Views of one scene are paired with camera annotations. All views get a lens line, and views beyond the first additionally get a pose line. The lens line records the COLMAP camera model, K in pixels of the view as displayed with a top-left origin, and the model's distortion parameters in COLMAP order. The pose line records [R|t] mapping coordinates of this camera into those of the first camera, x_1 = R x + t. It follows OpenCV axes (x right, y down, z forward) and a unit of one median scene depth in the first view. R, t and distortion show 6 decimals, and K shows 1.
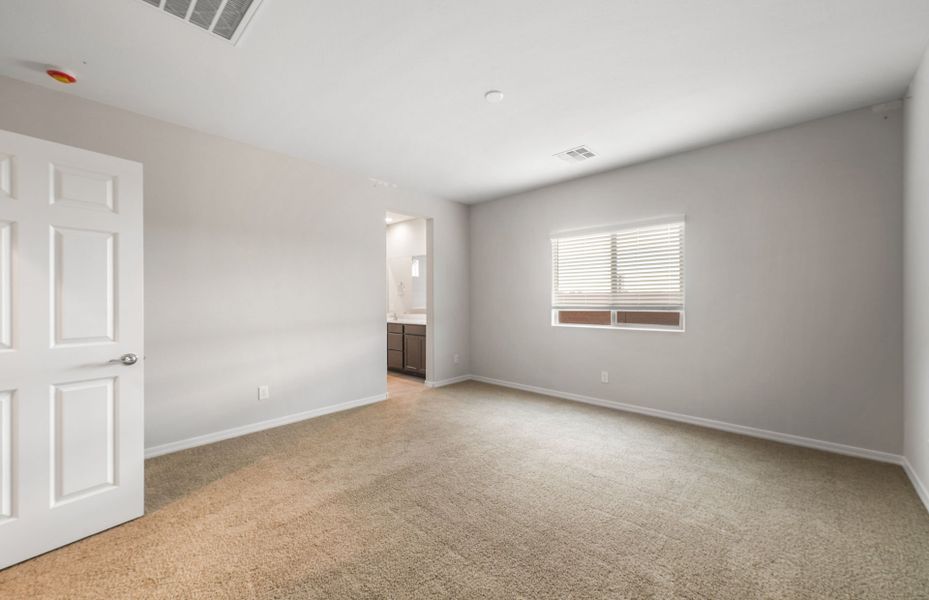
lens RADIAL K [[370.9, 0, 465.5], [0, 370.9, 299.7], [0, 0, 1]] dist [-0.000218, -0.000009]
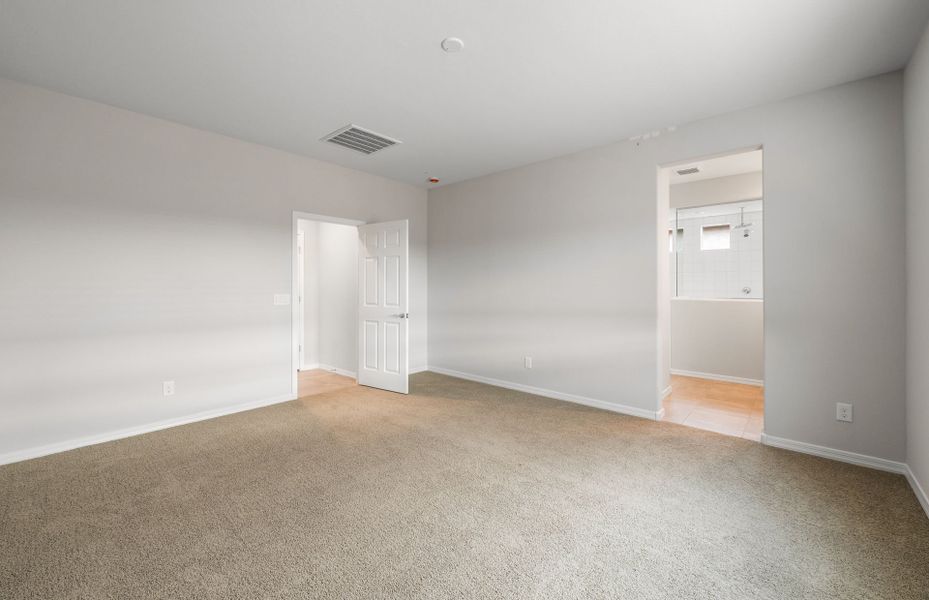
lens RADIAL K [[370.9, 0, 456.2], [0, 370.9, 284.8], [0, 0, 1]] dist [-0.000218, -0.000009]
pose [[0.000158, -0.002107, -0.999998, 0.945692], [-0.001093, 0.999997, -0.002107, -0.005695], [0.999999, 0.001094, 0.000156, 1.050737]]
